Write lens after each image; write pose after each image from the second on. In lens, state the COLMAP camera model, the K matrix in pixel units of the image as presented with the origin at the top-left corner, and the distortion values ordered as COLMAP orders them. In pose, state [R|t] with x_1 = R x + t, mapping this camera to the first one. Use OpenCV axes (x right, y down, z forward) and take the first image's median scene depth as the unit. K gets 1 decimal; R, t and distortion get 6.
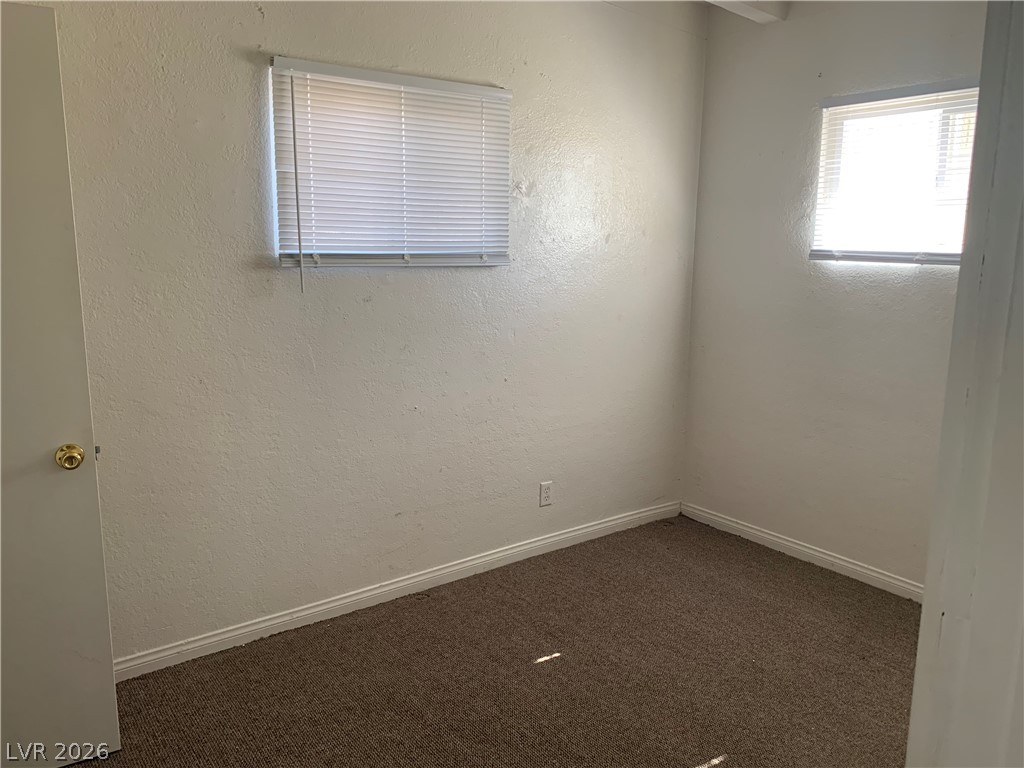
lens RADIAL K [[775.4, 0, 515.5], [0, 775.4, 383.0], [0, 0, 1]] dist [0.022605, -0.027048]
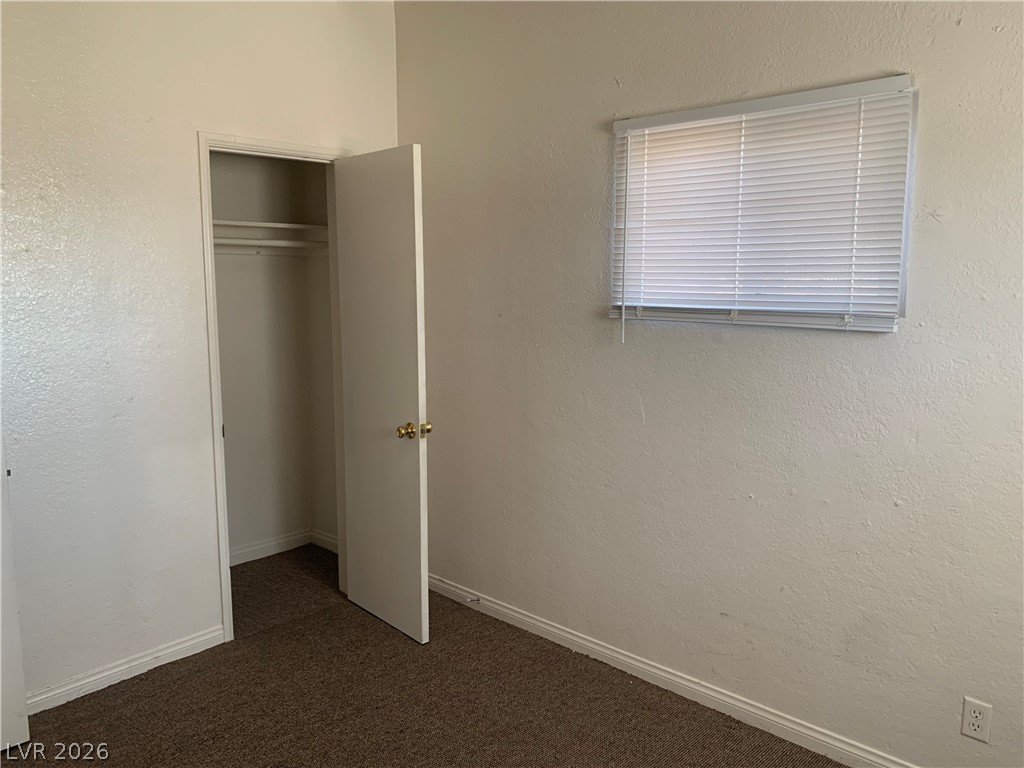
lens RADIAL K [[775.4, 0, 515.5], [0, 775.4, 386.0], [0, 0, 1]] dist [0.022605, -0.027048]
pose [[0.170437, 0.126066, -0.977271, 0.674703], [-0.183600, 0.978477, 0.094202, -0.124758], [0.968113, 0.163372, 0.189915, 0.641382]]
